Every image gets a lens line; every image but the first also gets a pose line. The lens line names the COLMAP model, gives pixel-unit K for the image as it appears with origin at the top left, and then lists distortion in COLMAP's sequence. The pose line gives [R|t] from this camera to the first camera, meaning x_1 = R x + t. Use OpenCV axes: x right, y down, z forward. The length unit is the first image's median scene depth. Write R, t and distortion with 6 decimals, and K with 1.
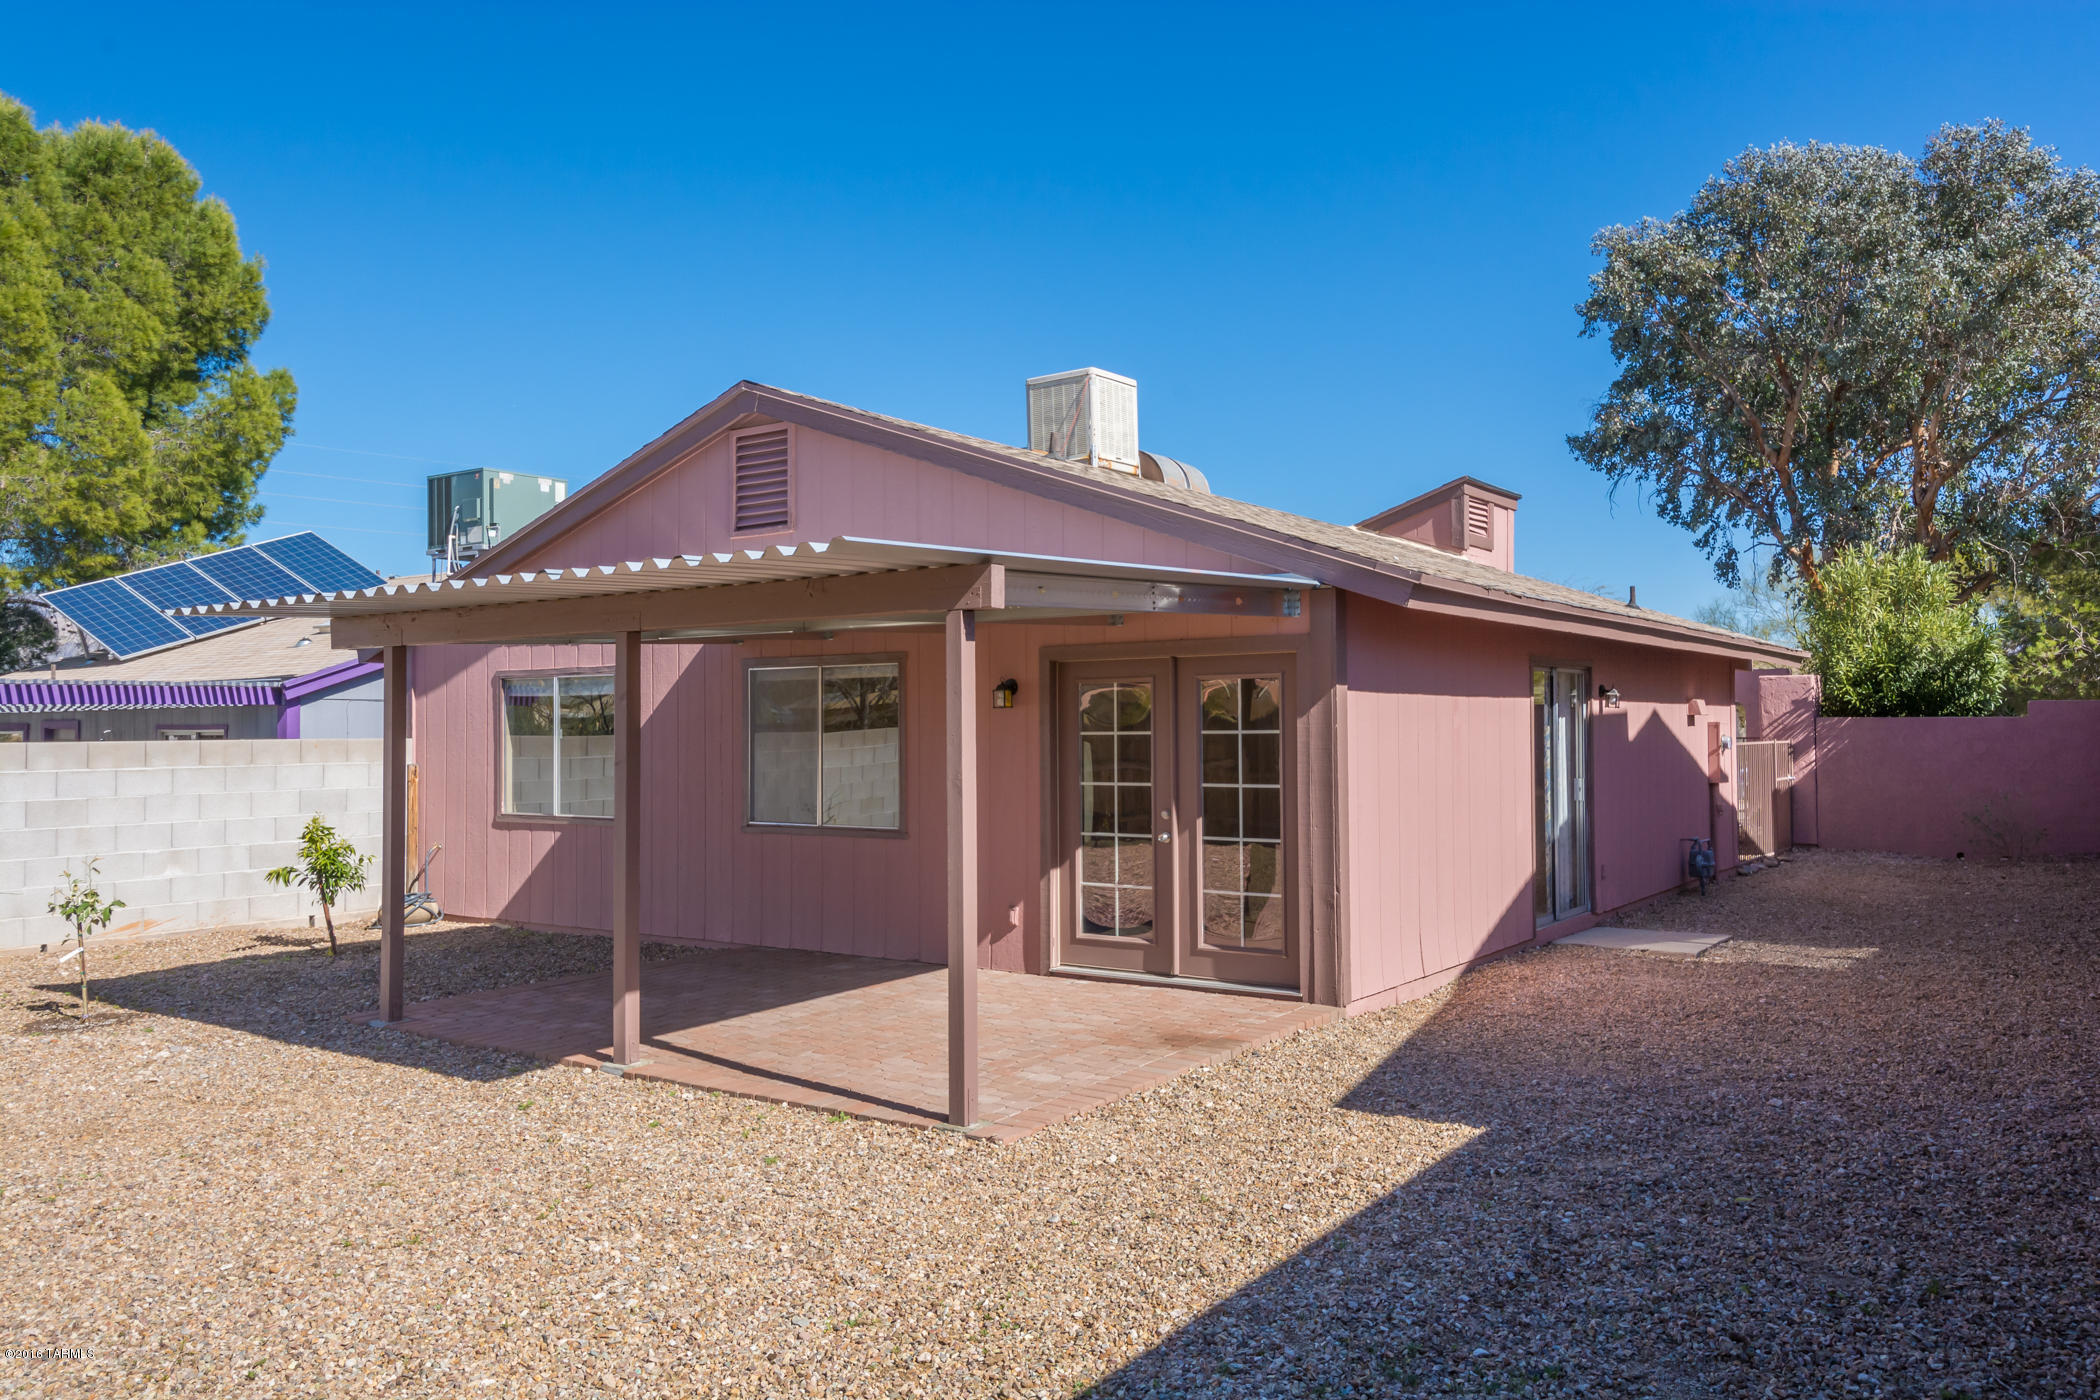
lens RADIAL K [[1530.0, 0, 1058.1], [0, 1530.0, 695.5], [0, 0, 1]] dist [0.028377, -0.026753]
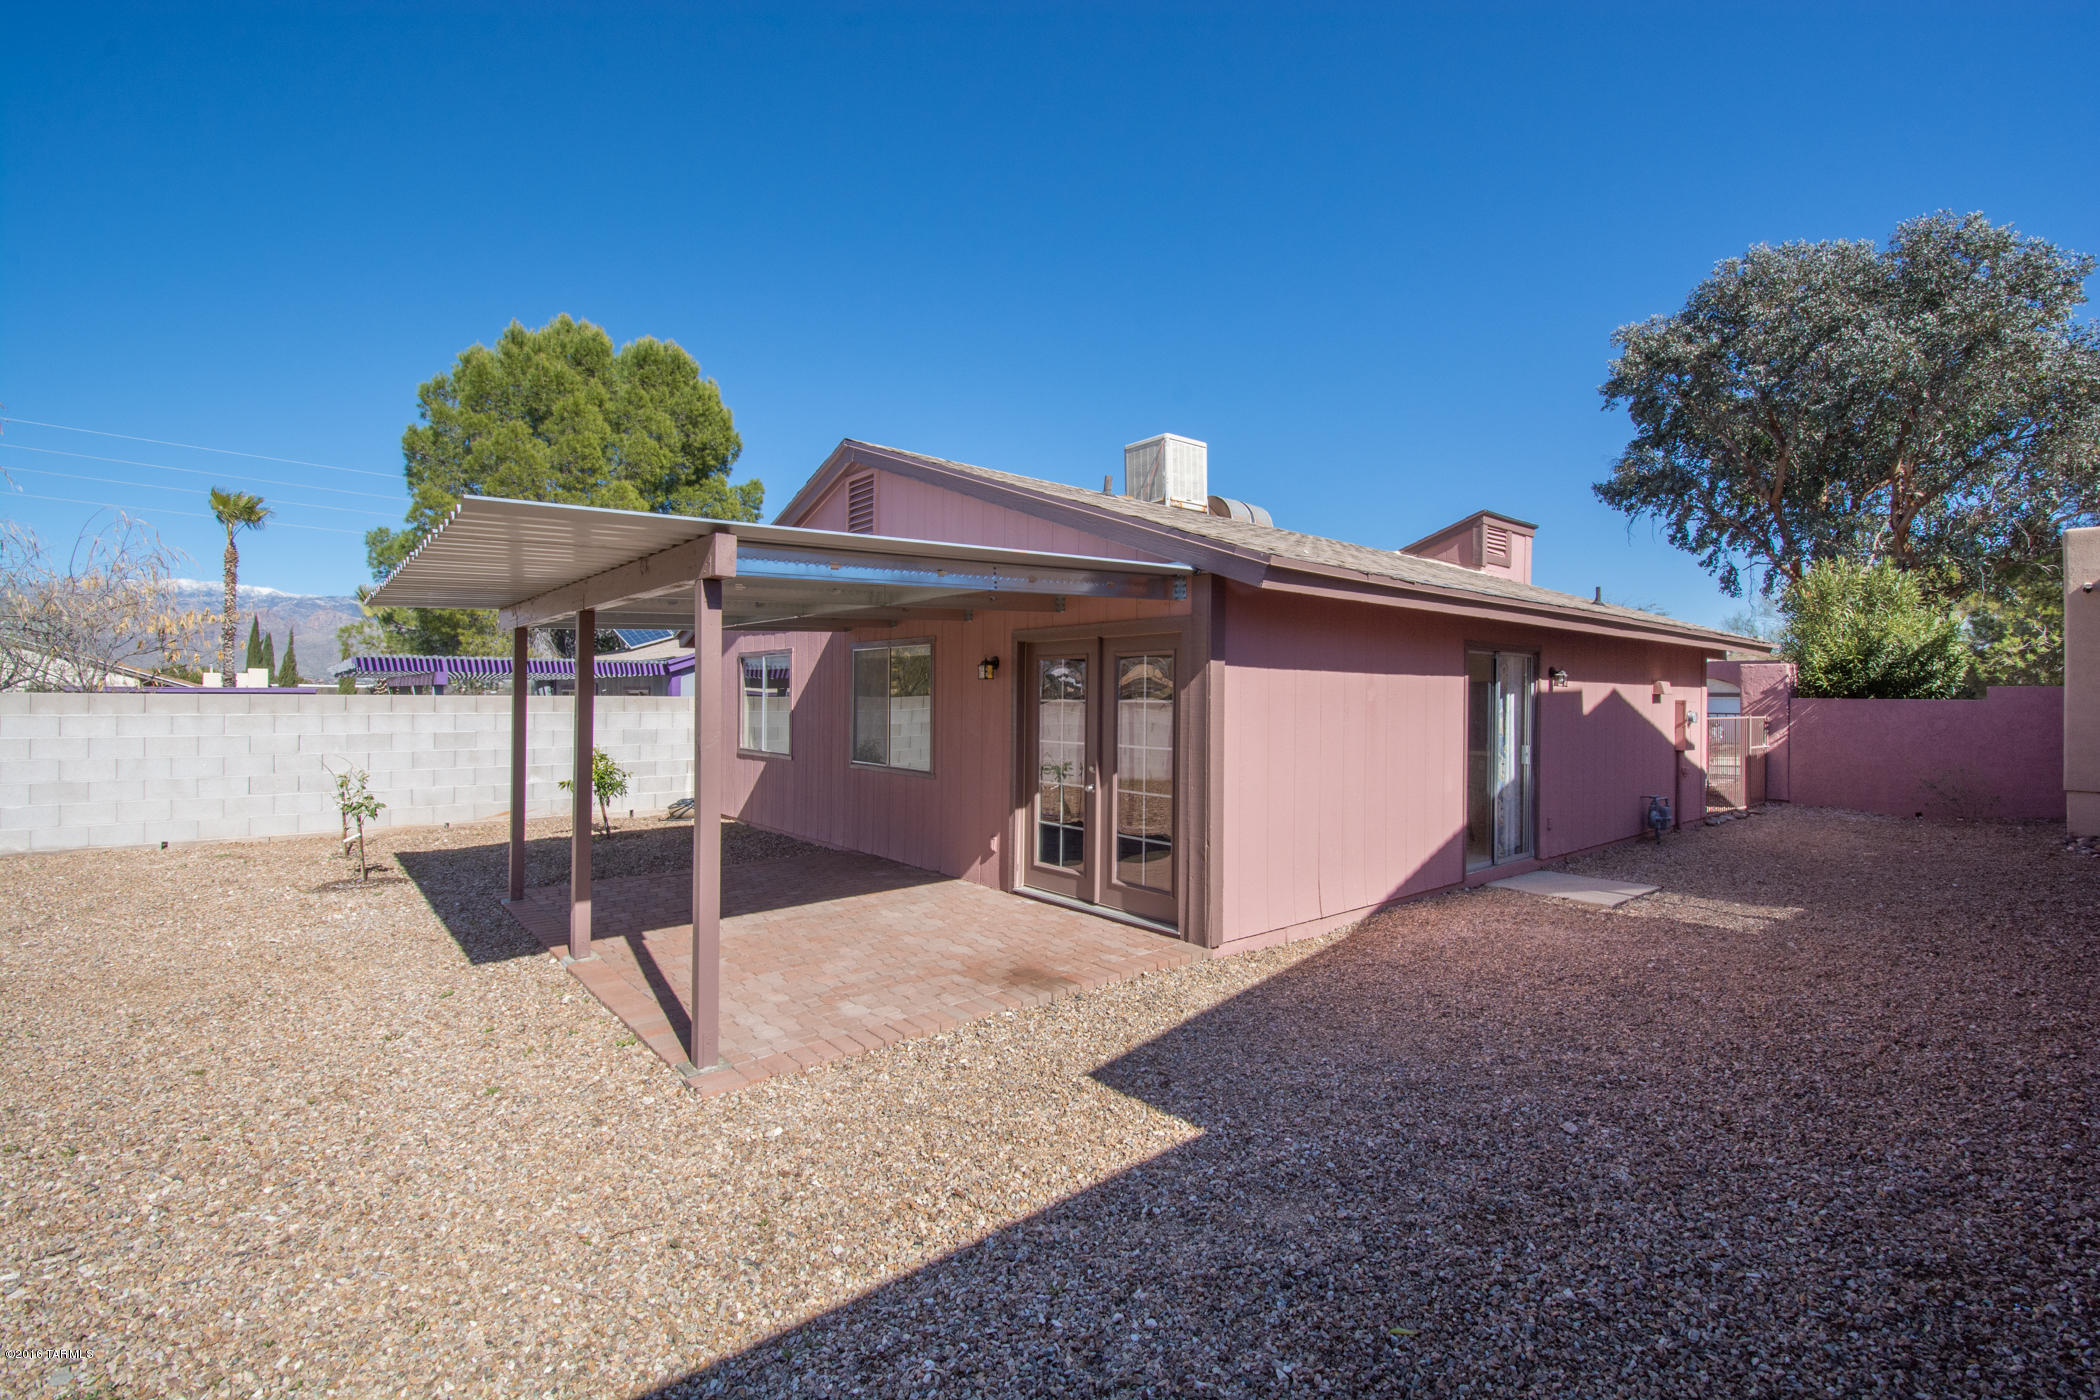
lens RADIAL K [[911.1, 0, 1059.8], [0, 911.1, 695.7], [0, 0, 1]] dist [0.013935, -0.022445]
pose [[0.968543, 0.015048, -0.248392, 0.132022], [-0.009993, 0.999717, 0.021600, 0.003030], [0.248646, -0.018438, 0.968419, 0.180939]]
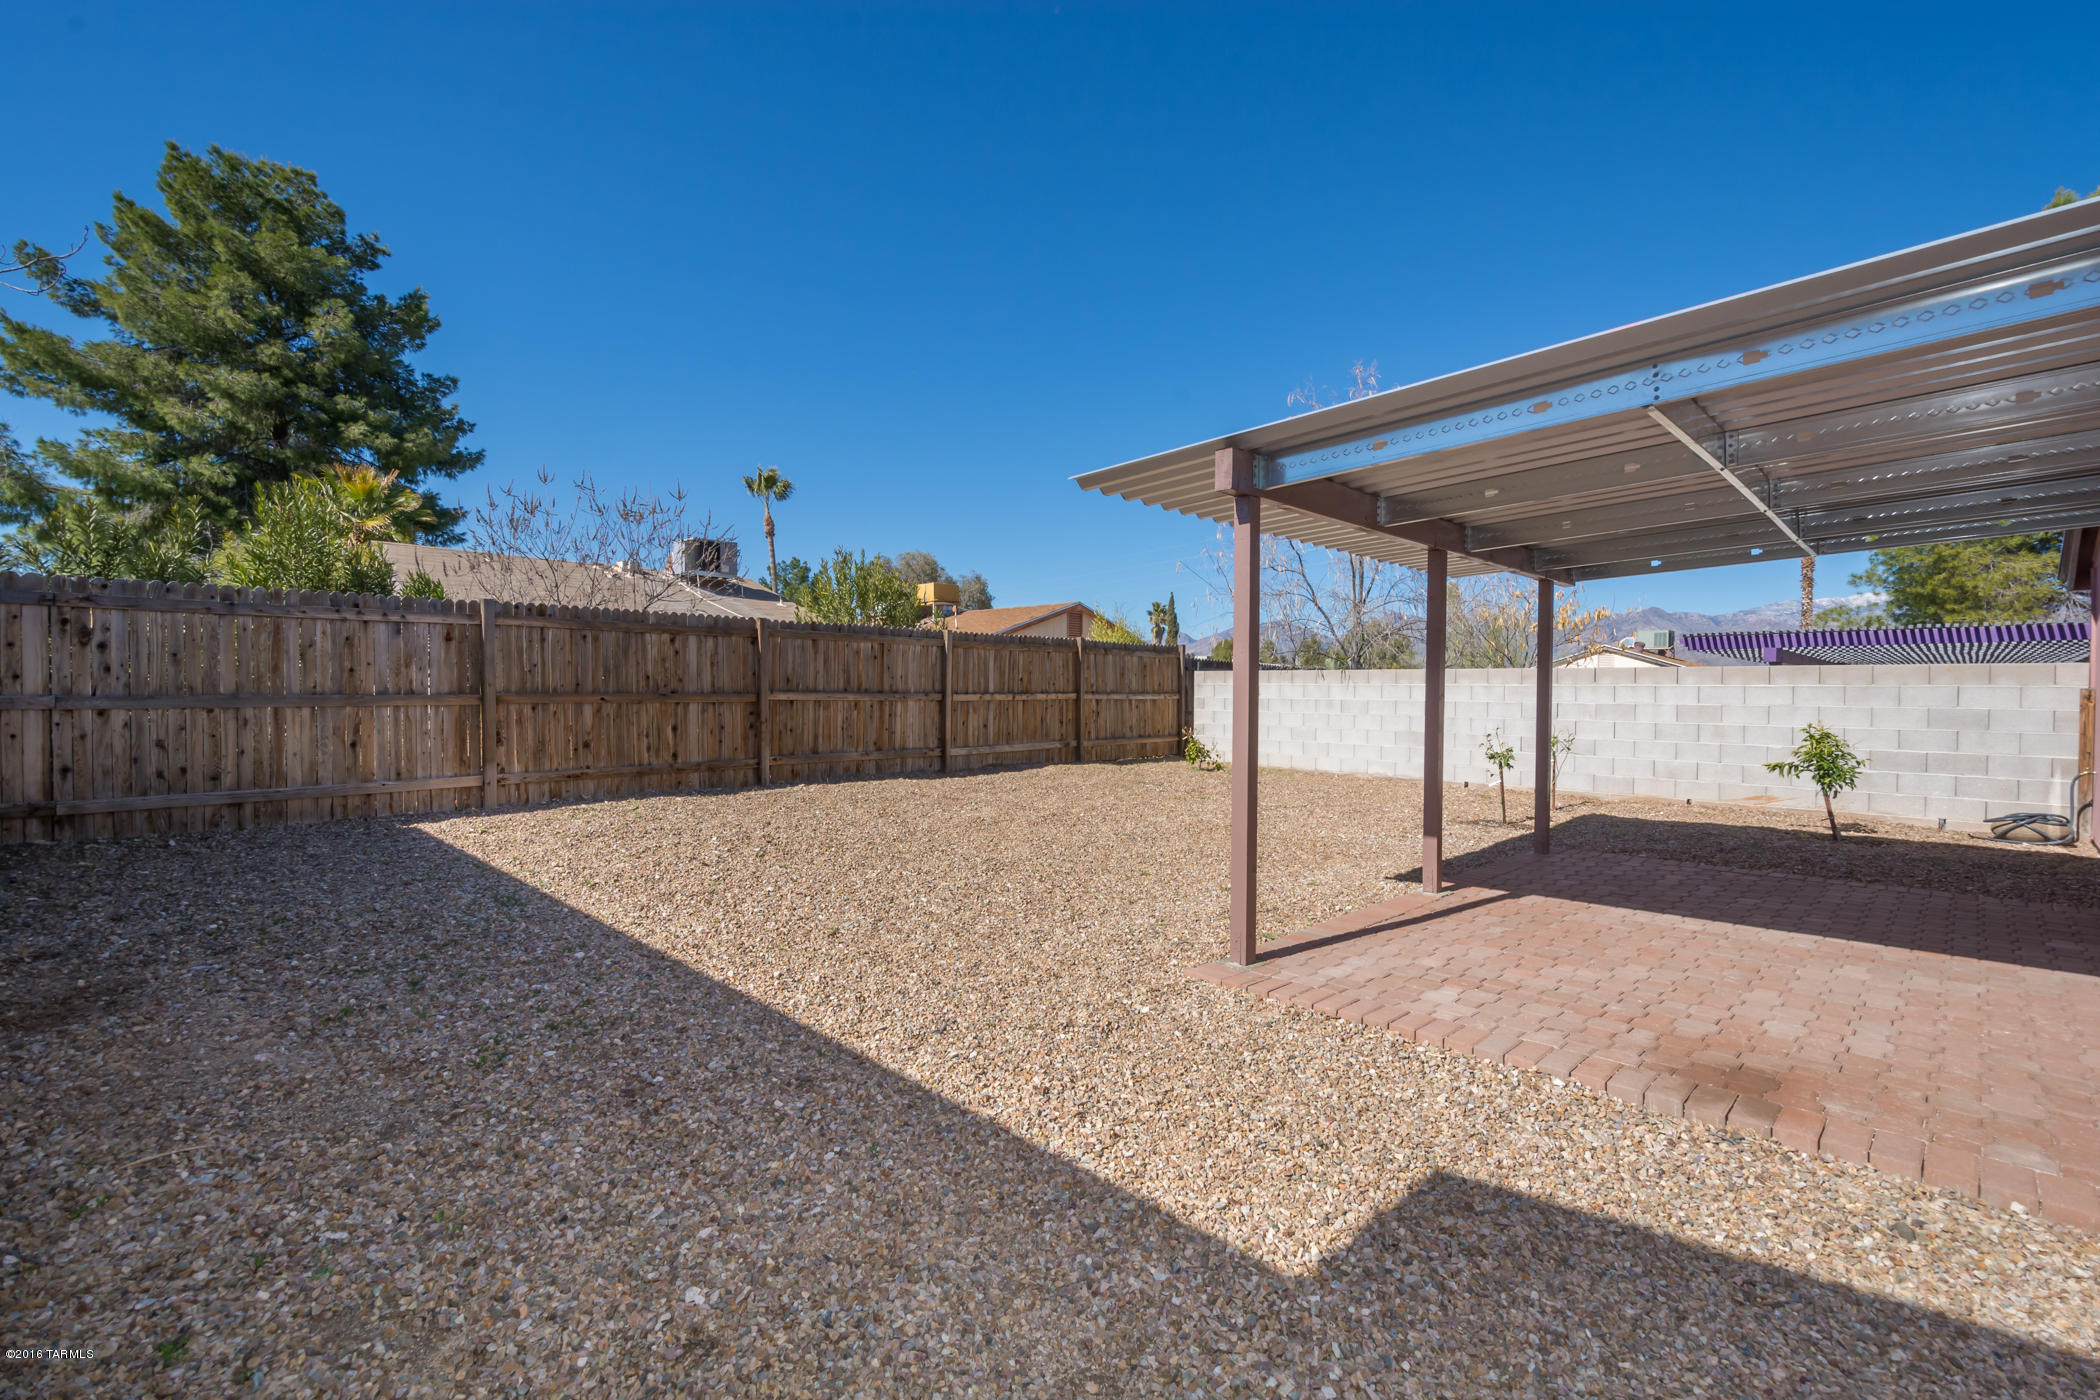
lens RADIAL K [[904.0, 0, 1060.2], [0, 904.0, 695.3], [0, 0, 1]] dist [0.018436, -0.007744]
pose [[-0.173777, 0.010562, -0.984728, 0.241625], [0.011603, 0.999895, 0.008677, 0.031531], [0.984717, -0.009918, -0.173881, 0.393854]]
